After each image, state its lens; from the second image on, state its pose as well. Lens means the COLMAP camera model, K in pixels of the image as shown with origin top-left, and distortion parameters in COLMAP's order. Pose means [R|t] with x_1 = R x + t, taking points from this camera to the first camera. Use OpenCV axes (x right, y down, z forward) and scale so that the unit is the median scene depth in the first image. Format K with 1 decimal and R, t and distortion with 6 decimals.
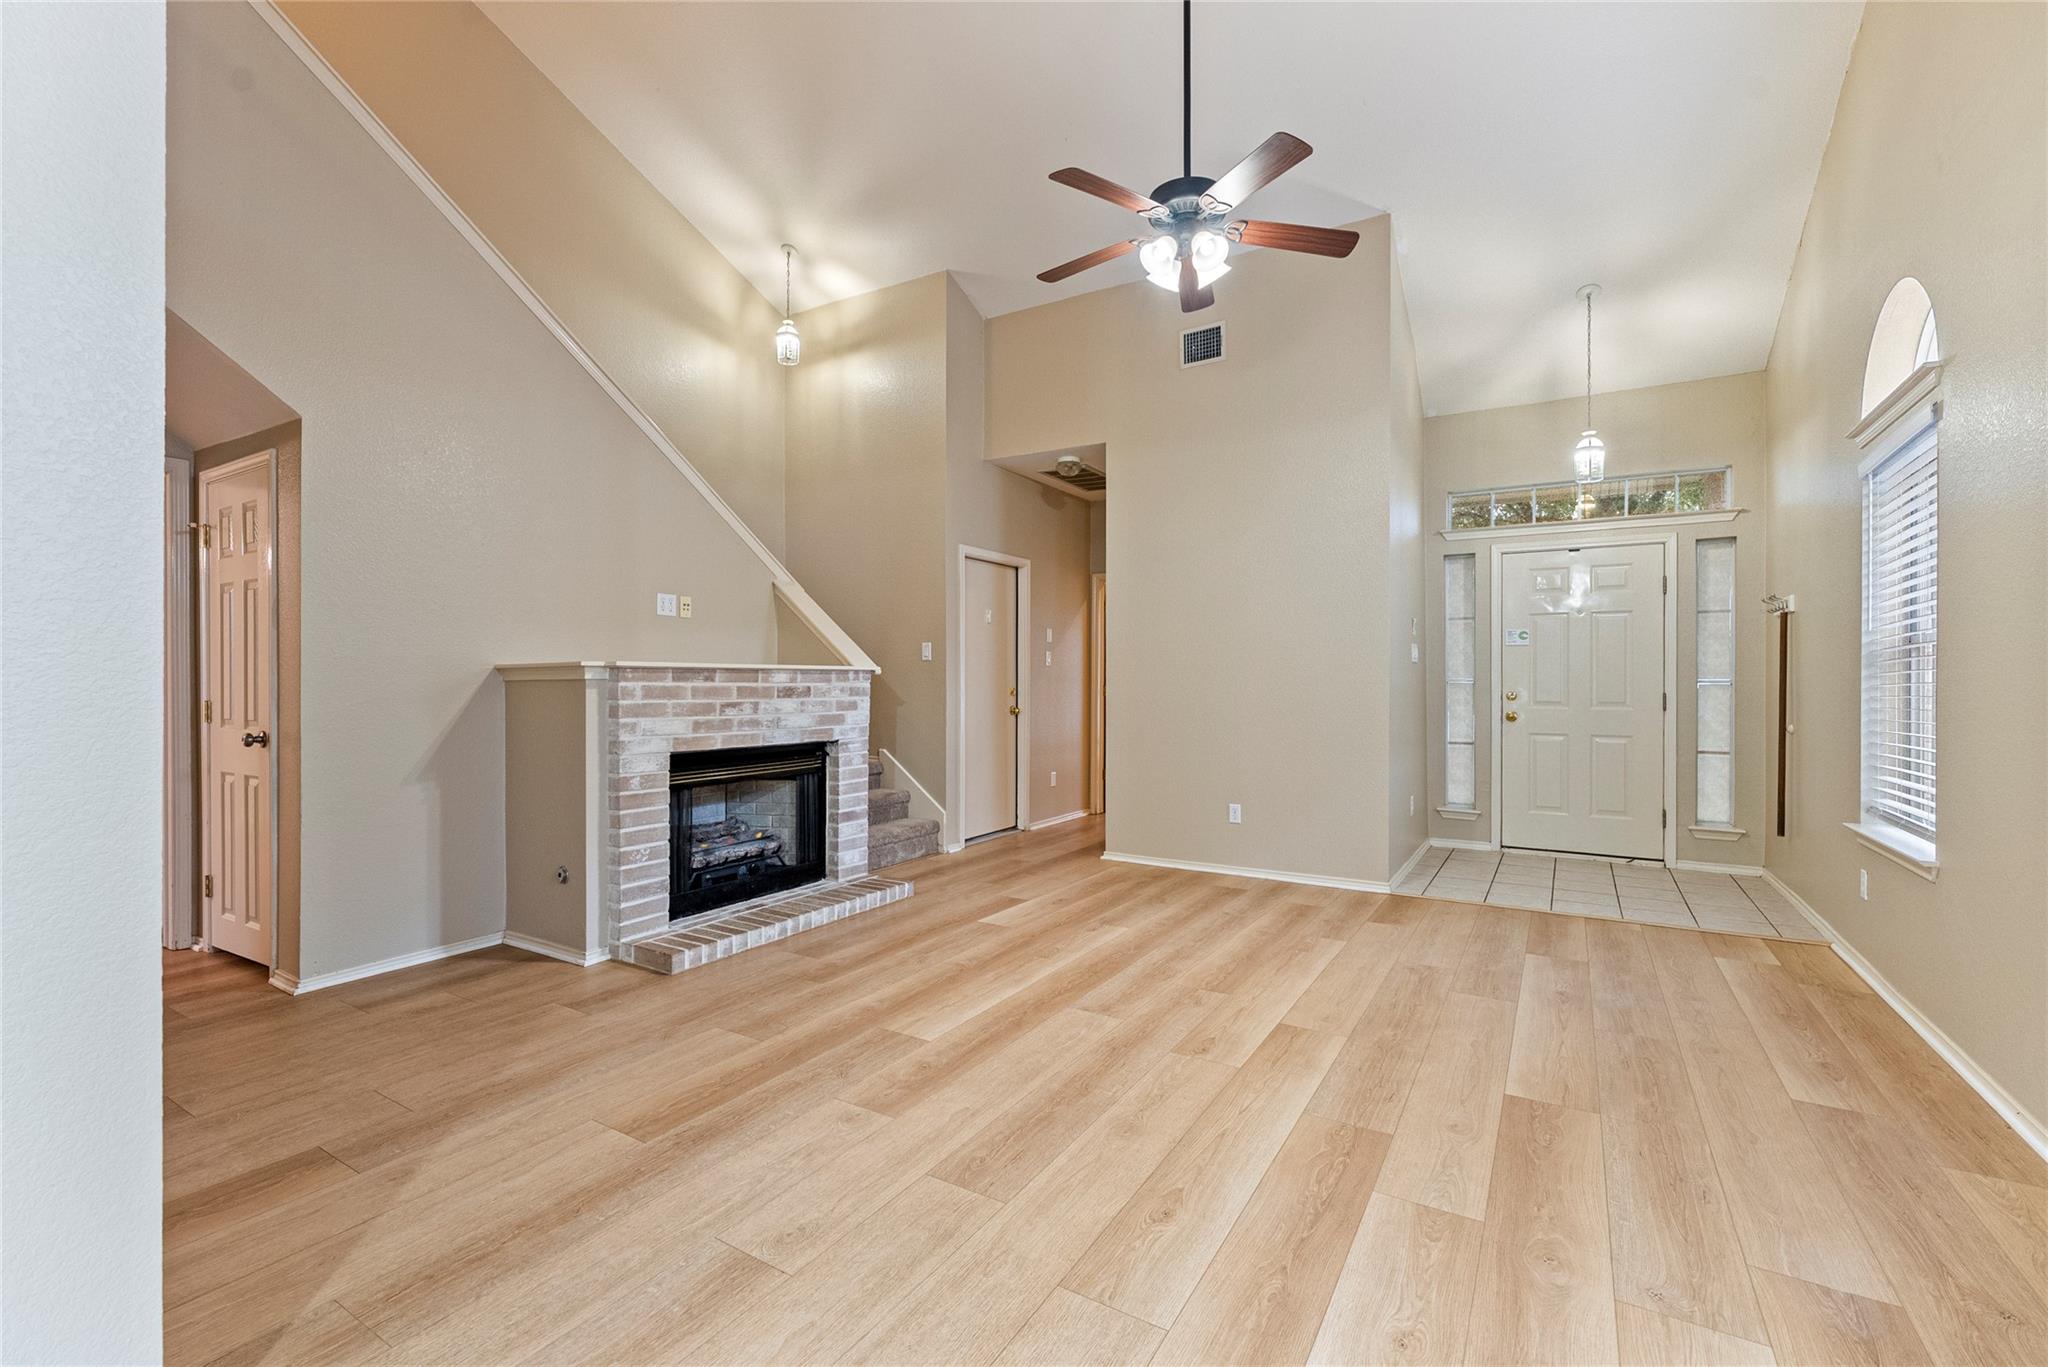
lens RADIAL K [[871.7, 0, 1028.4], [0, 871.7, 684.9], [0, 0, 1]] dist [-0.001918, -0.000139]
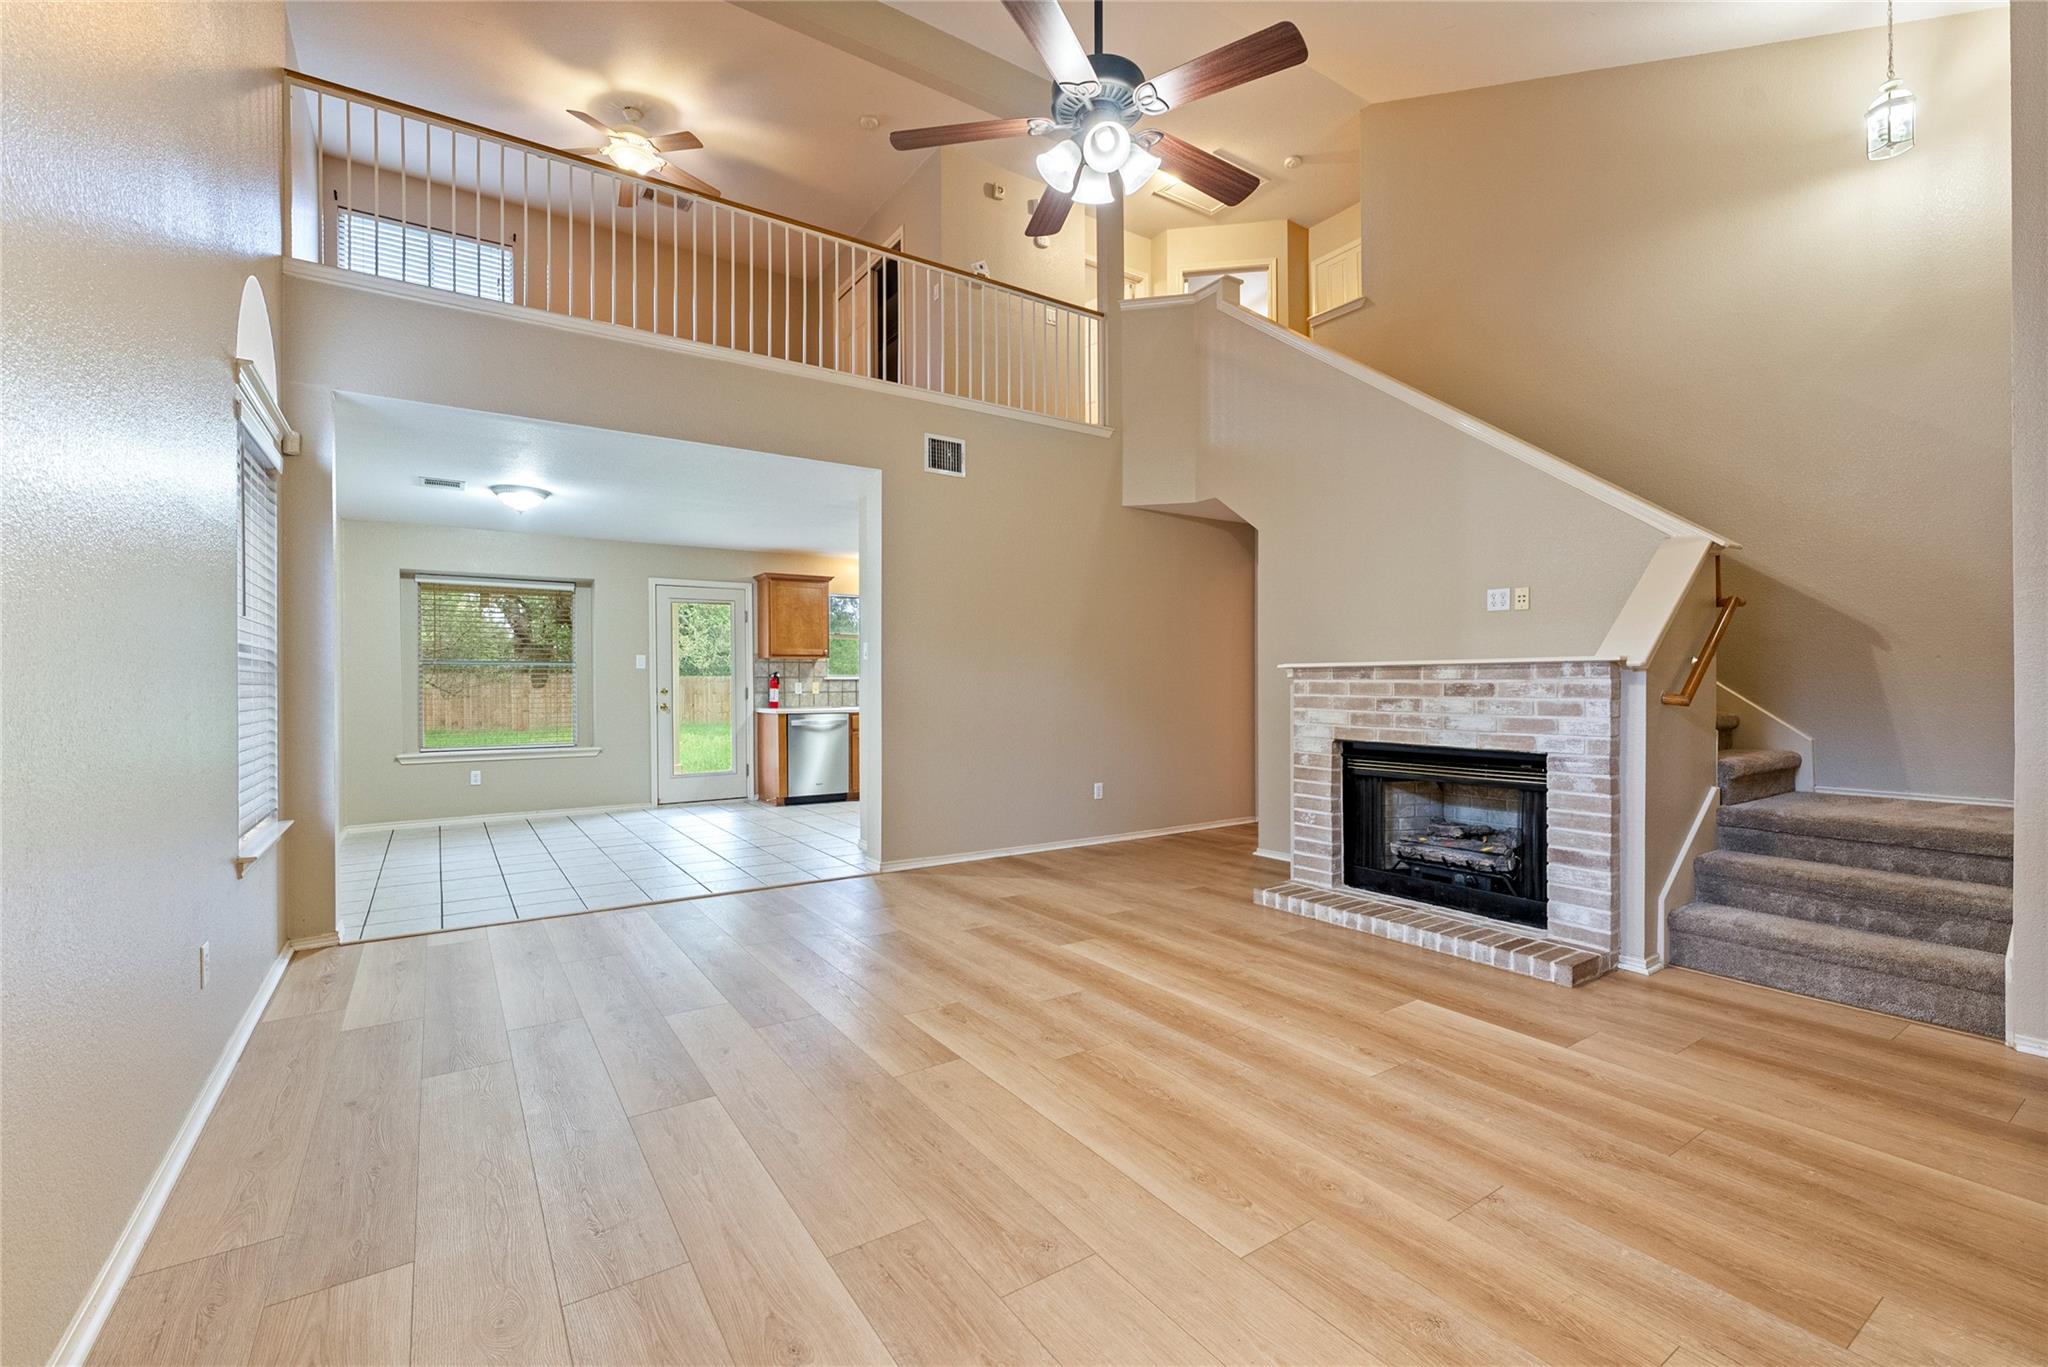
lens RADIAL K [[871.7, 0, 1028.4], [0, 871.7, 684.9], [0, 0, 1]] dist [-0.001918, -0.000139]
pose [[-0.409405, 0.003219, -0.912347, 0.811743], [-0.000122, 0.999994, 0.003582, -0.000035], [0.912353, 0.001578, -0.409402, 1.076733]]
